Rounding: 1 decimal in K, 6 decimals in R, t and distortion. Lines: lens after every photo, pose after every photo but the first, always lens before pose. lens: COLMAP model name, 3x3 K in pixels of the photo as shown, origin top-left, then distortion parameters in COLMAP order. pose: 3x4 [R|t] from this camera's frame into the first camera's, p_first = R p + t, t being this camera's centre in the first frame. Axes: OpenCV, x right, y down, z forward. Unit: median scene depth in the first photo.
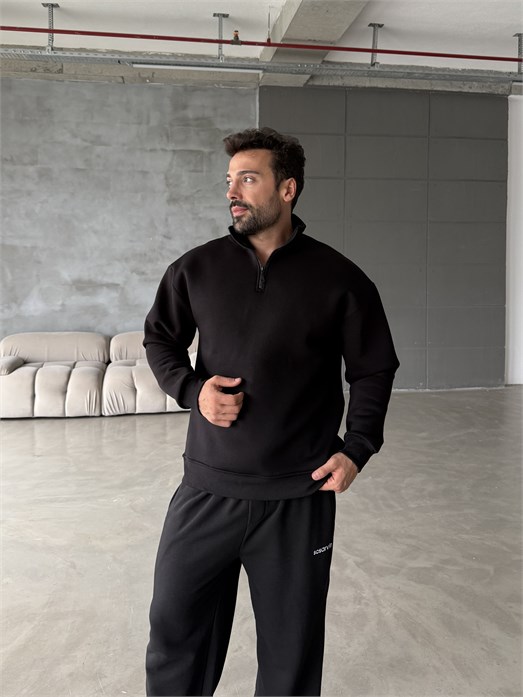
lens RADIAL K [[572.4, 0, 258.6], [0, 572.4, 300.8], [0, 0, 1]] dist [0.055391, -0.094531]
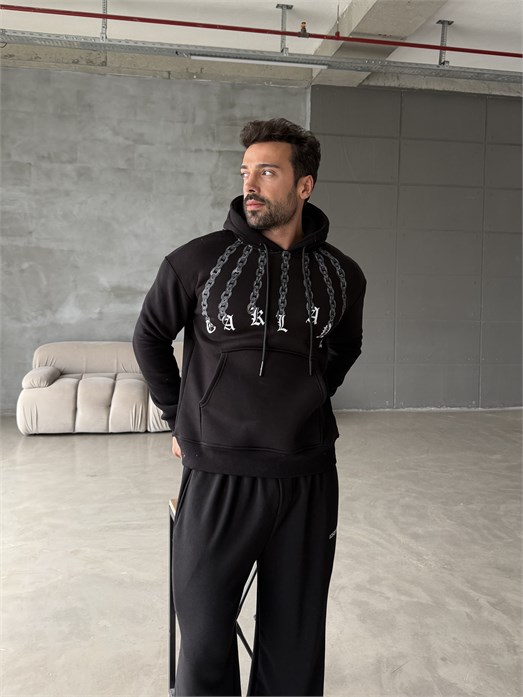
lens RADIAL K [[572.4, 0, 252.1], [0, 572.4, 314.1], [0, 0, 1]] dist [0.055391, -0.094531]
pose [[0.999655, 0.015053, 0.021514, -0.112739], [-0.015153, 0.999875, 0.004476, 0.001306], [-0.021444, -0.004801, 0.999759, 0.053205]]
